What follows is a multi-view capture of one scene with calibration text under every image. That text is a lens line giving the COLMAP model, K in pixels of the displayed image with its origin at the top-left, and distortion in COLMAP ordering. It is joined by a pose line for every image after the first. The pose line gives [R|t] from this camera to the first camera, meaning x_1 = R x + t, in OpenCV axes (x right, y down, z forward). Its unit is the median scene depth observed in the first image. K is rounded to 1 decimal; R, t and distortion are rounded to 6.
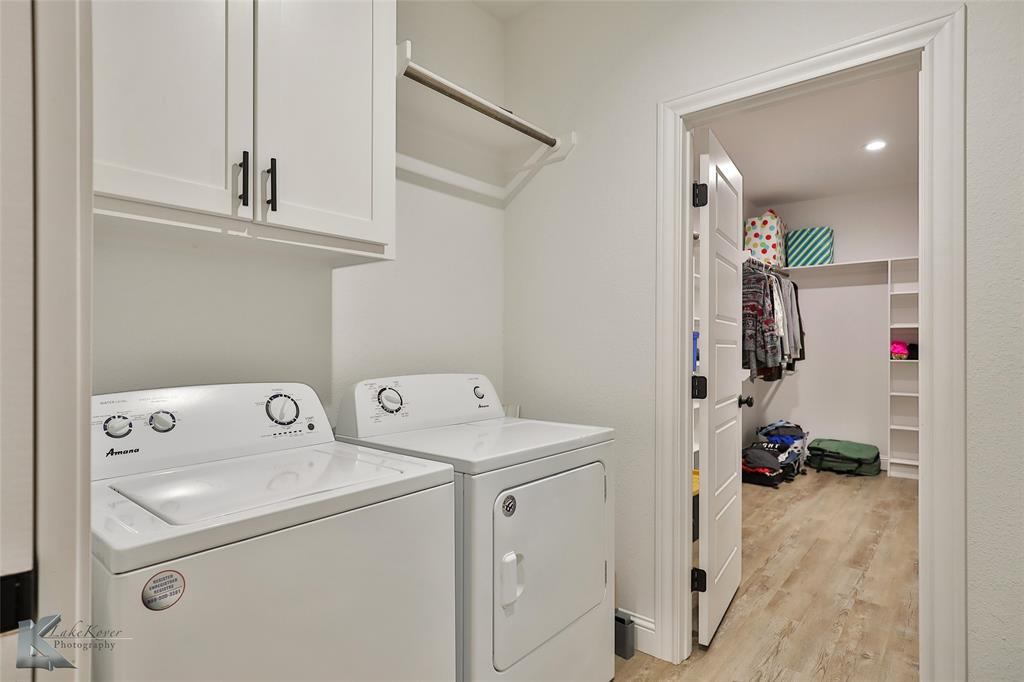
lens RADIAL K [[532.3, 0, 515.8], [0, 532.3, 346.3], [0, 0, 1]] dist [0.000504, 0.000716]
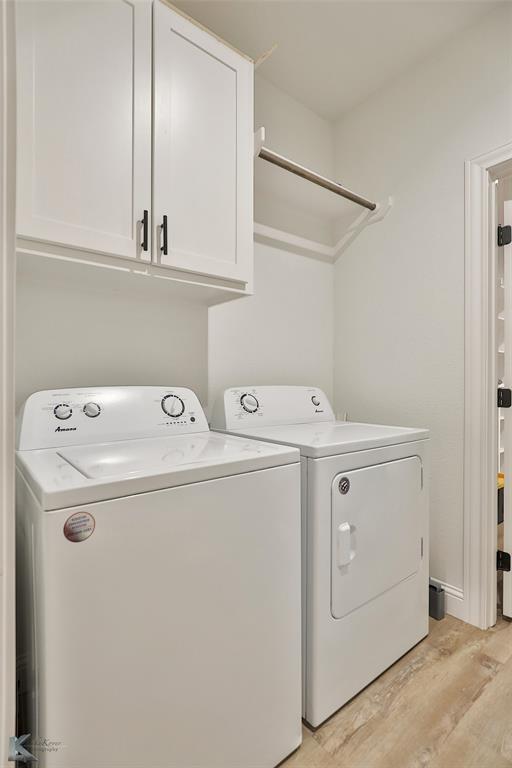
lens RADIAL K [[365.3, 0, 256.0], [0, 365.3, 384.0], [0, 0, 1]] dist [-0.001953, 0.000446]
pose [[0.977668, -0.001926, -0.210149, -0.029491], [0.001522, 0.999997, -0.002085, 0.058384], [0.210152, 0.001718, 0.977667, 0.115184]]
